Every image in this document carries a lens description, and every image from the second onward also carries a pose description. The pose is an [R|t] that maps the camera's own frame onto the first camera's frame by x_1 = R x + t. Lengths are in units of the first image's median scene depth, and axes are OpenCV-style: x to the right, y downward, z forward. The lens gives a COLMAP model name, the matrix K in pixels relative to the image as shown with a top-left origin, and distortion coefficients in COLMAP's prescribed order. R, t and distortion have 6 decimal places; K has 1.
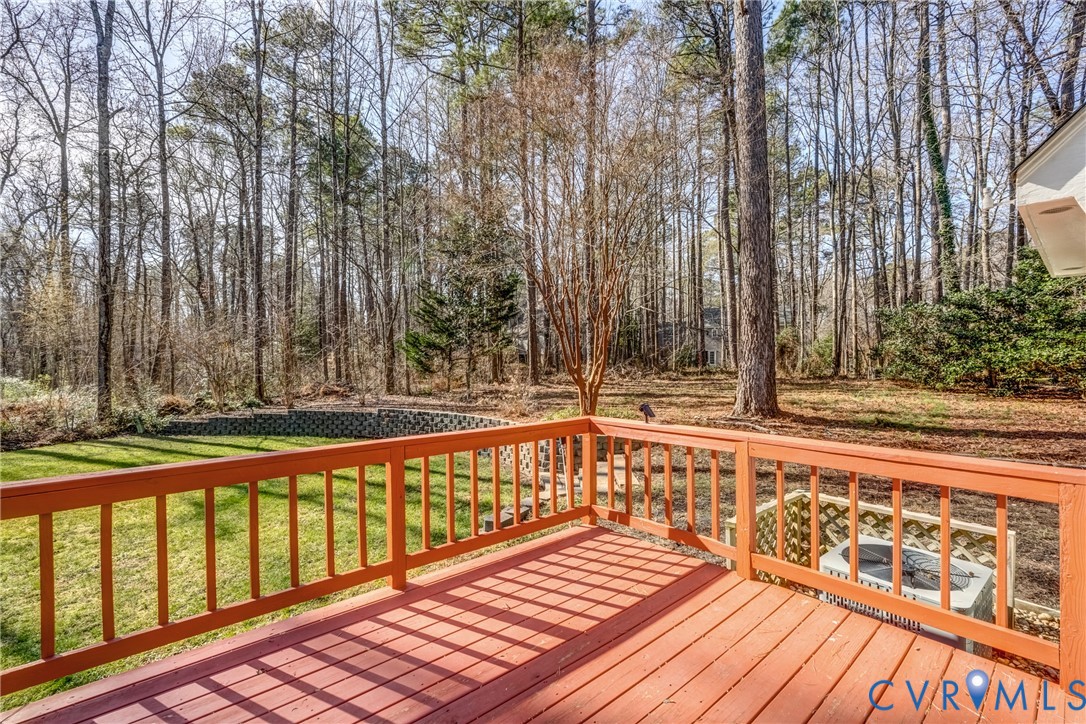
lens RADIAL K [[482.8, 0, 542.3], [0, 482.8, 358.6], [0, 0, 1]] dist [0.003143, 0.004293]
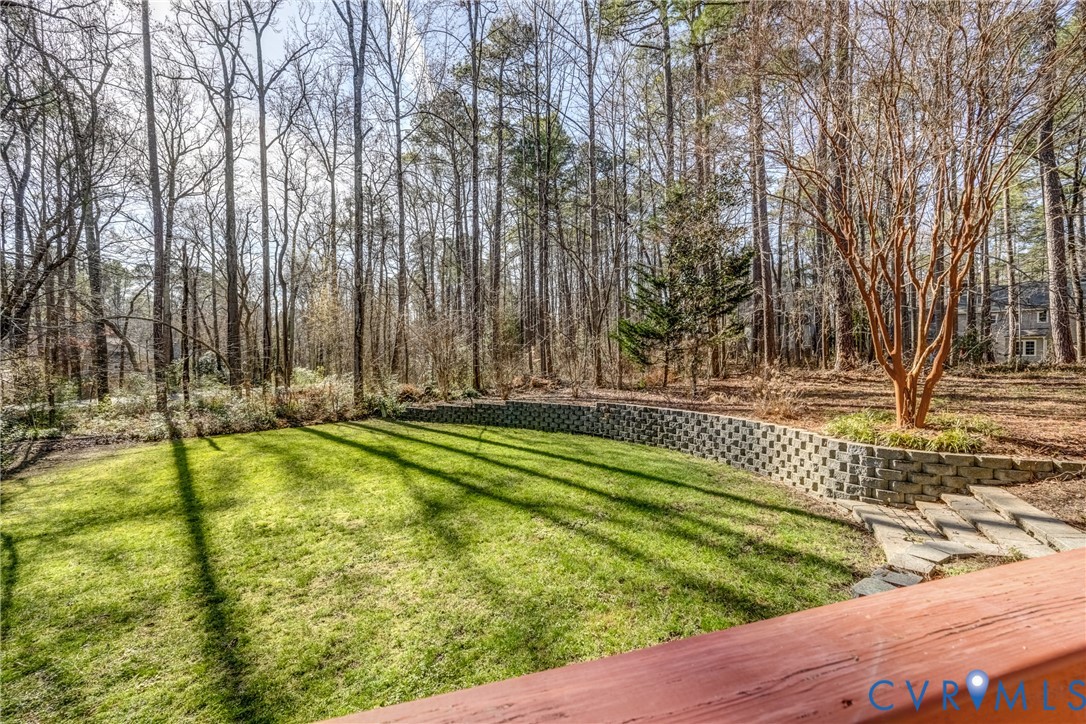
lens RADIAL K [[482.8, 0, 543.4], [0, 482.8, 362.0], [0, 0, 1]] dist [0.003143, 0.004293]
pose [[0.932460, 0.004776, -0.361241, -0.073996], [-0.000645, 0.999933, 0.011555, 0.011868], [0.361272, -0.010542, 0.932401, 0.083888]]
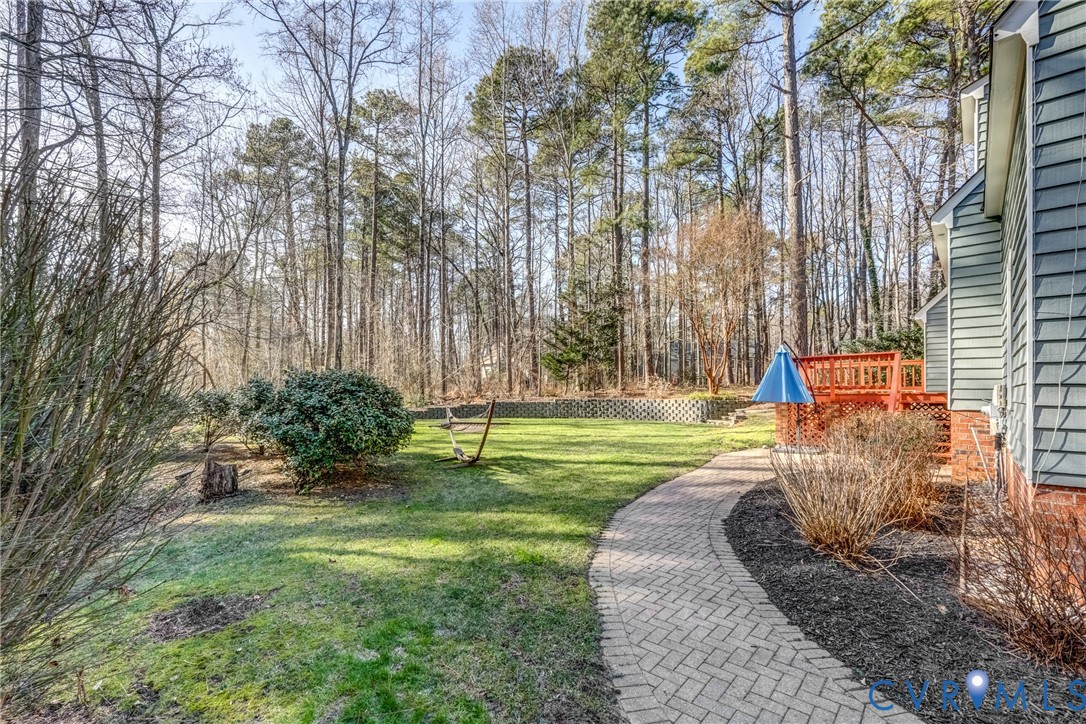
lens RADIAL K [[482.8, 0, 545.8], [0, 482.8, 388.6], [0, 0, 1]] dist [0.003143, 0.004293]
pose [[0.993926, 0.007639, 0.109784, -0.392557], [-0.006837, 0.999947, -0.007679, 0.059159], [-0.109837, 0.006881, 0.993926, -0.414220]]
